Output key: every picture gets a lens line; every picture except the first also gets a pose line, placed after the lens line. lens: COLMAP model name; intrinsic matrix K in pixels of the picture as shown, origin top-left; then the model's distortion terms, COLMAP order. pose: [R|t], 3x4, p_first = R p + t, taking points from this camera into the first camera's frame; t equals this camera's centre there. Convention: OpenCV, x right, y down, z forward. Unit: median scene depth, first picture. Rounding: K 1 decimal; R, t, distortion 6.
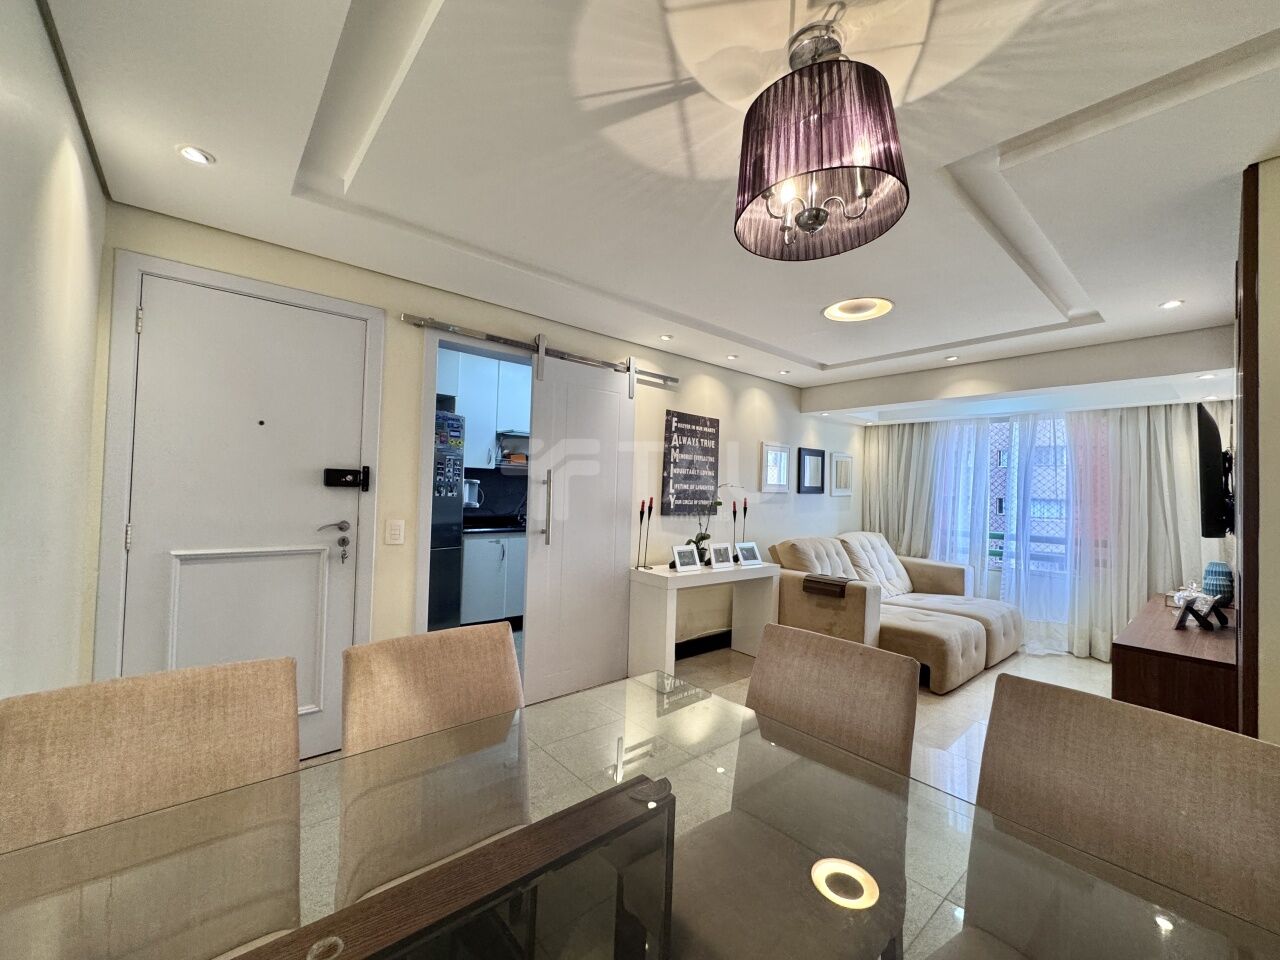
lens RADIAL K [[508.5, 0, 639.3], [0, 508.5, 484.6], [0, 0, 1]] dist [-0.001958, -0.000281]
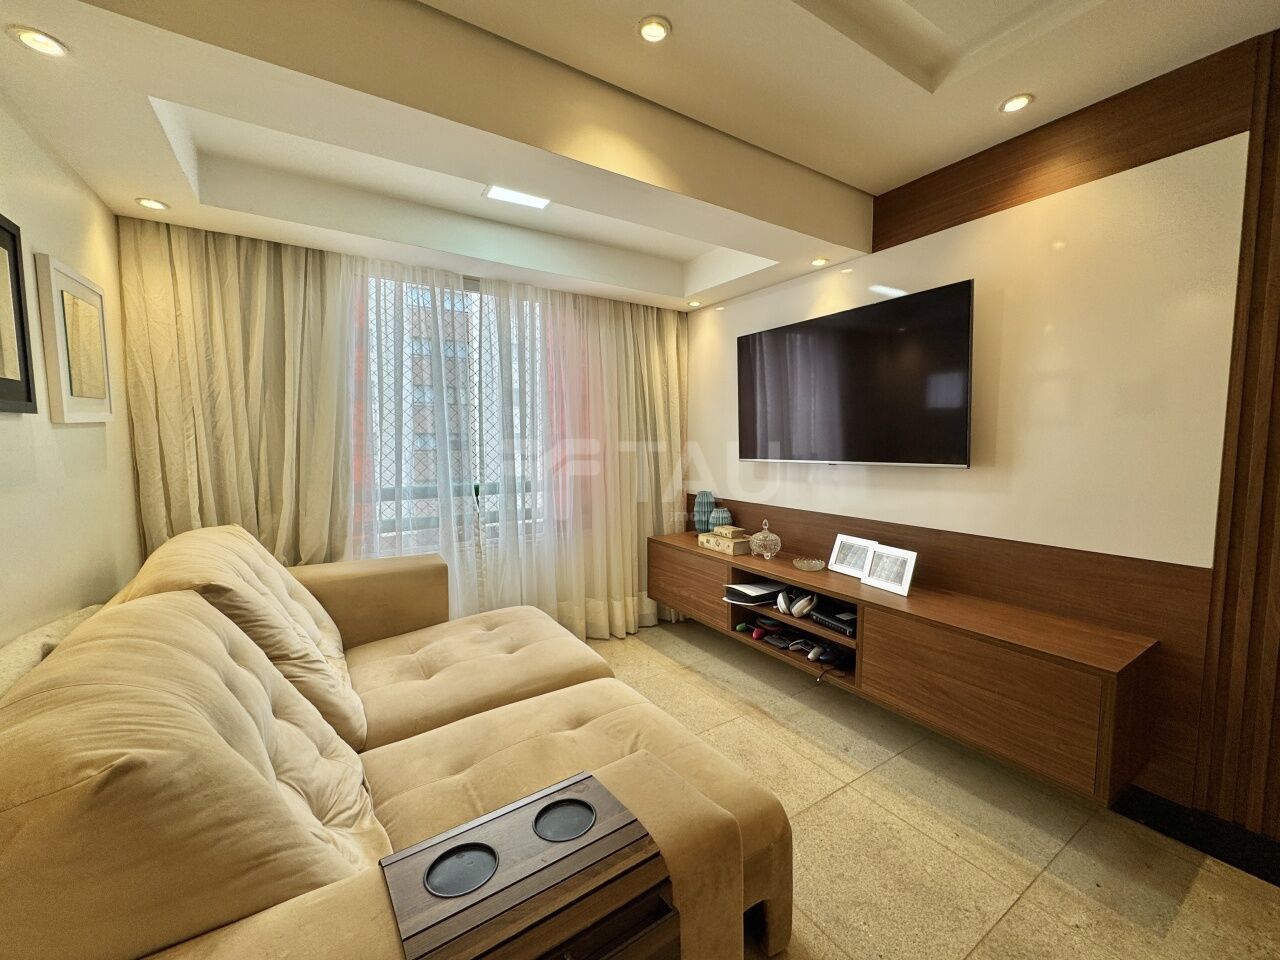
lens RADIAL K [[508.5, 0, 640.6], [0, 508.5, 480.0], [0, 0, 1]] dist [-0.001958, -0.000281]
pose [[0.135690, -0.104202, 0.985256, 0.174593], [-0.014198, 0.994147, 0.107098, 0.023228], [-0.990650, -0.028521, 0.133416, 0.739747]]
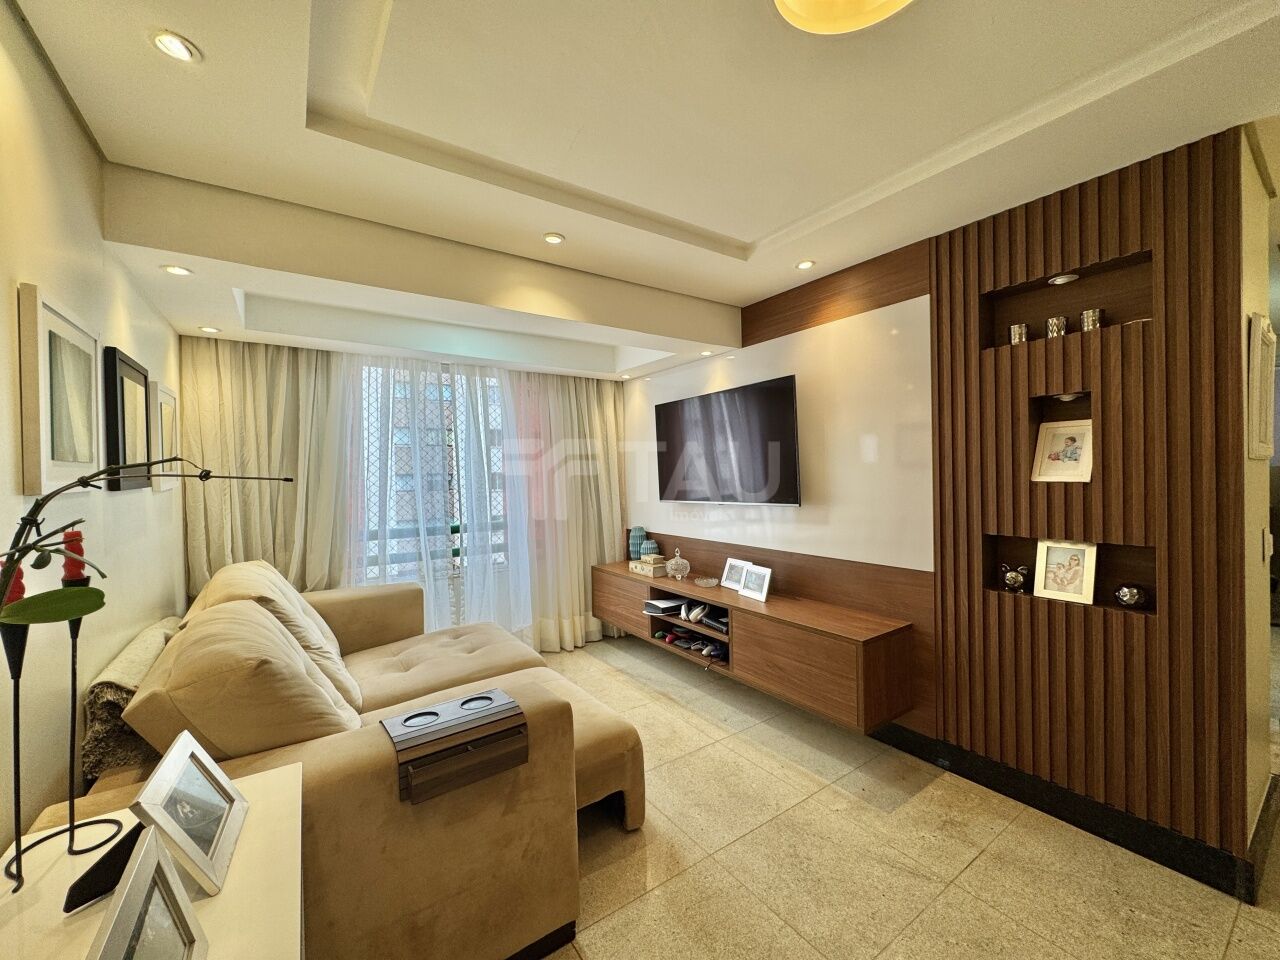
lens RADIAL K [[508.5, 0, 640.4], [0, 508.5, 481.6], [0, 0, 1]] dist [-0.001958, -0.000281]
pose [[0.105079, -0.040673, 0.993632, 0.030866], [0.003232, 0.999172, 0.040558, 0.002010], [-0.994459, -0.001051, 0.105123, 0.652676]]
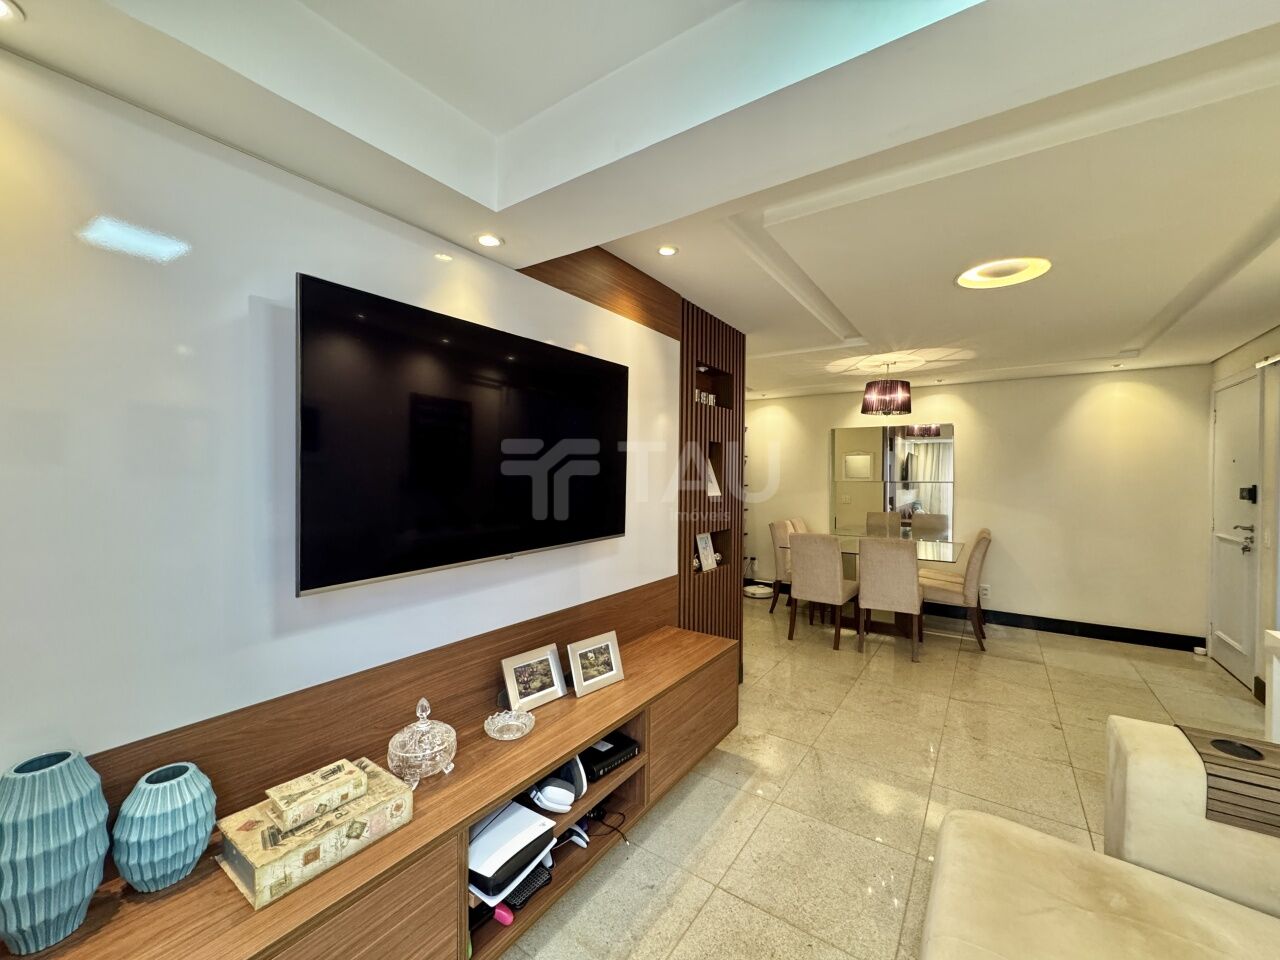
lens RADIAL K [[508.5, 0, 637.3], [0, 508.5, 486.4], [0, 0, 1]] dist [-0.001958, -0.000281]
pose [[-0.970190, -0.021769, -0.241366, 0.704168], [-0.022199, 0.999753, -0.000939, 0.009936], [0.241327, 0.004447, -0.970434, 0.966551]]
